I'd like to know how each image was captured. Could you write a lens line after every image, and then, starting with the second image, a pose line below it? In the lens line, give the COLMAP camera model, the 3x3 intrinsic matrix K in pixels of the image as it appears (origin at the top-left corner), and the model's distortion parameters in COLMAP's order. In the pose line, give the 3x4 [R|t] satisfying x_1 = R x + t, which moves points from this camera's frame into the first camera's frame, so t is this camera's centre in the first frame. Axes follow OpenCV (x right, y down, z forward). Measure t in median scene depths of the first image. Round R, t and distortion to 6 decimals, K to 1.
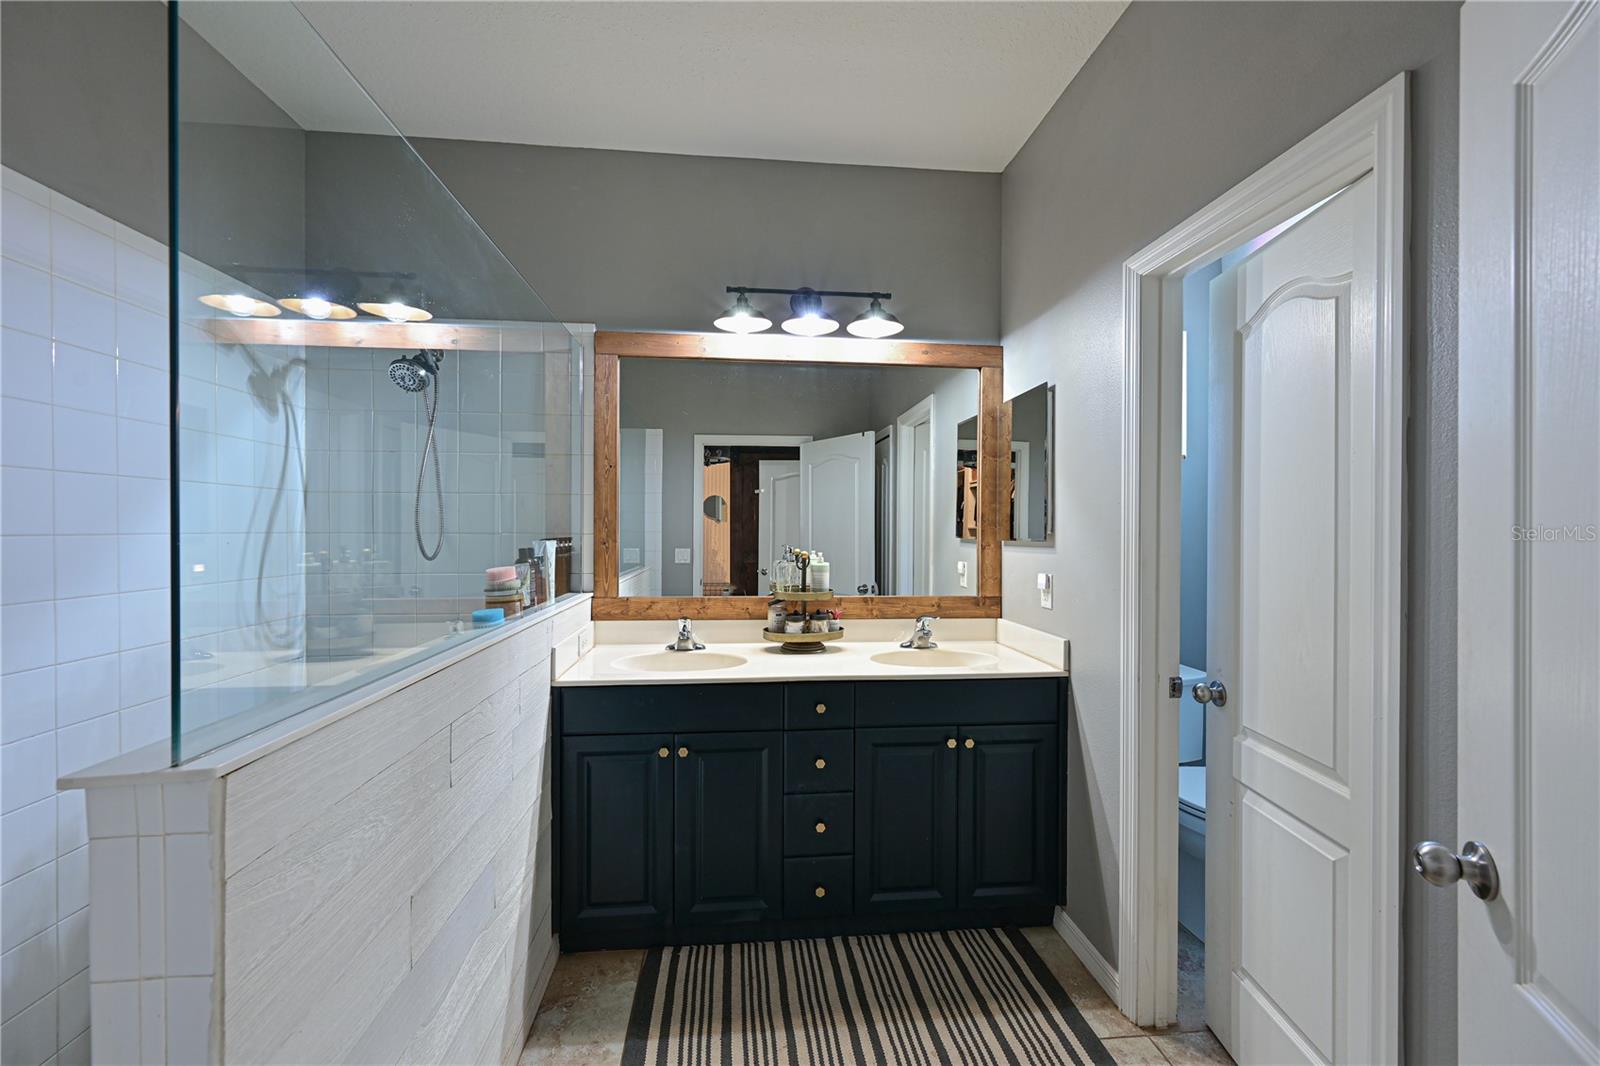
lens RADIAL K [[629.7, 0, 791.9], [0, 629.7, 528.1], [0, 0, 1]] dist [-0.001231, 0.000424]
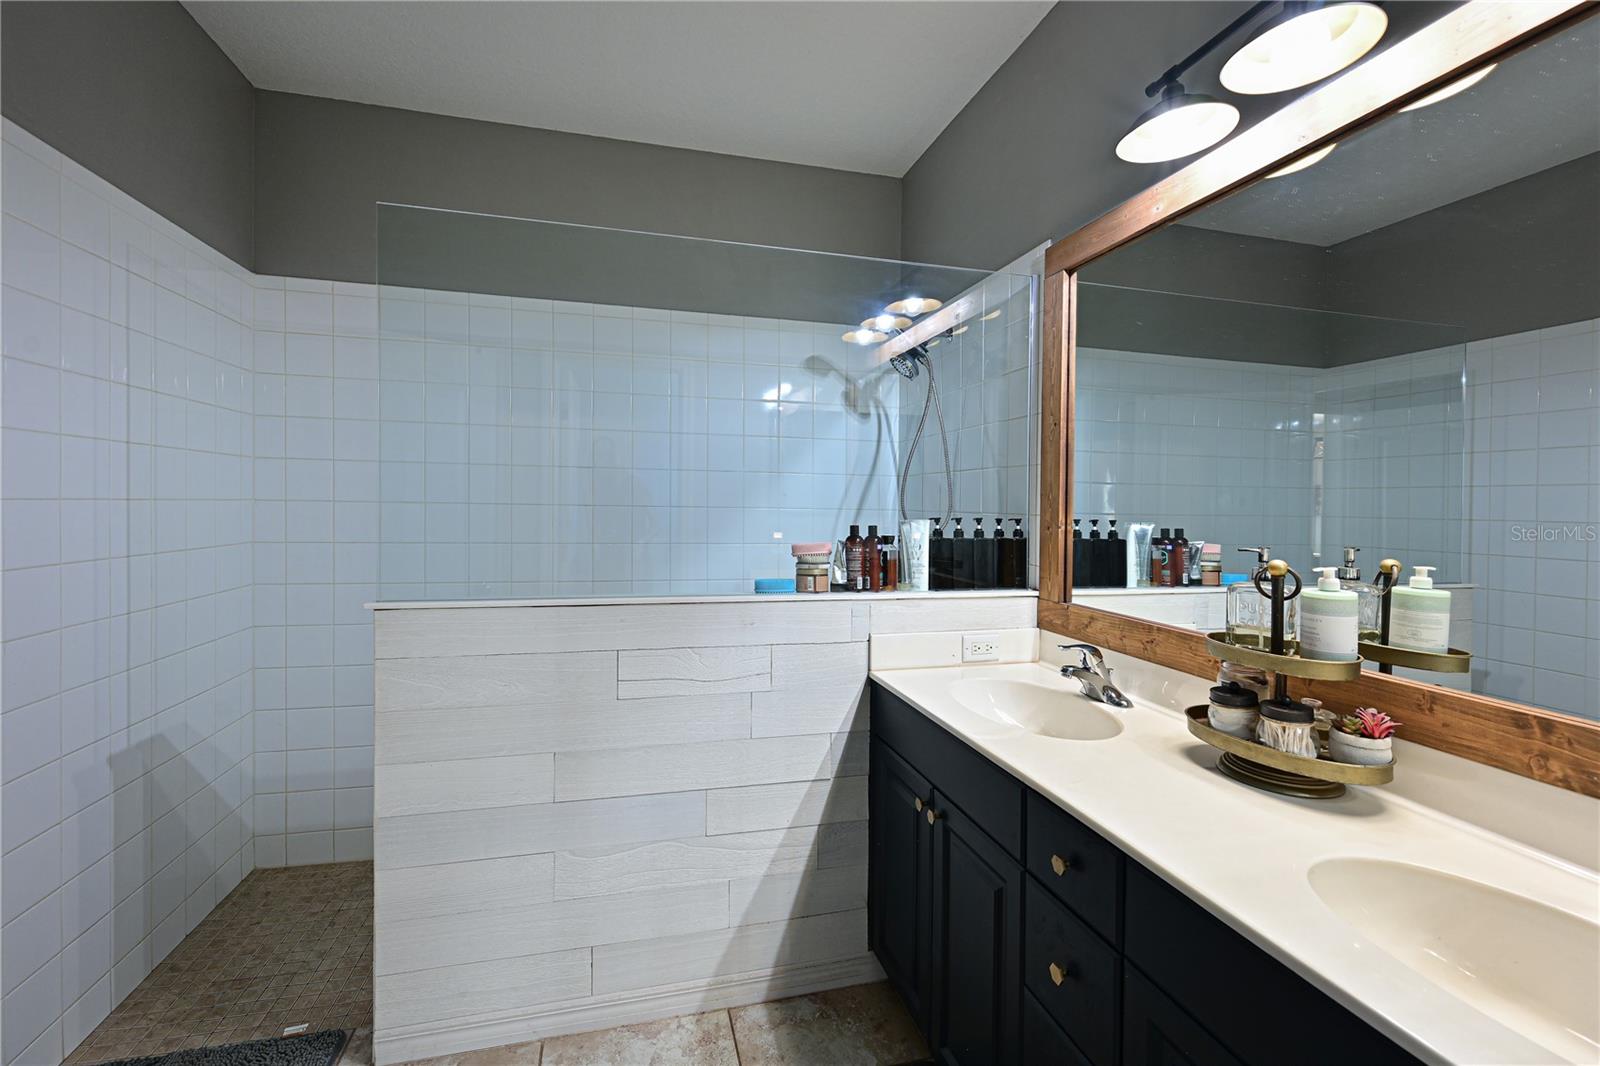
lens RADIAL K [[660.8, 0, 786.7], [0, 660.8, 511.7], [0, 0, 1]] dist [0.002865, -0.000403]
pose [[0.146407, 0.010117, -0.989173, 0.468115], [-0.012861, 0.999883, 0.008323, 0.002513], [0.989141, 0.011503, 0.146520, 0.617927]]
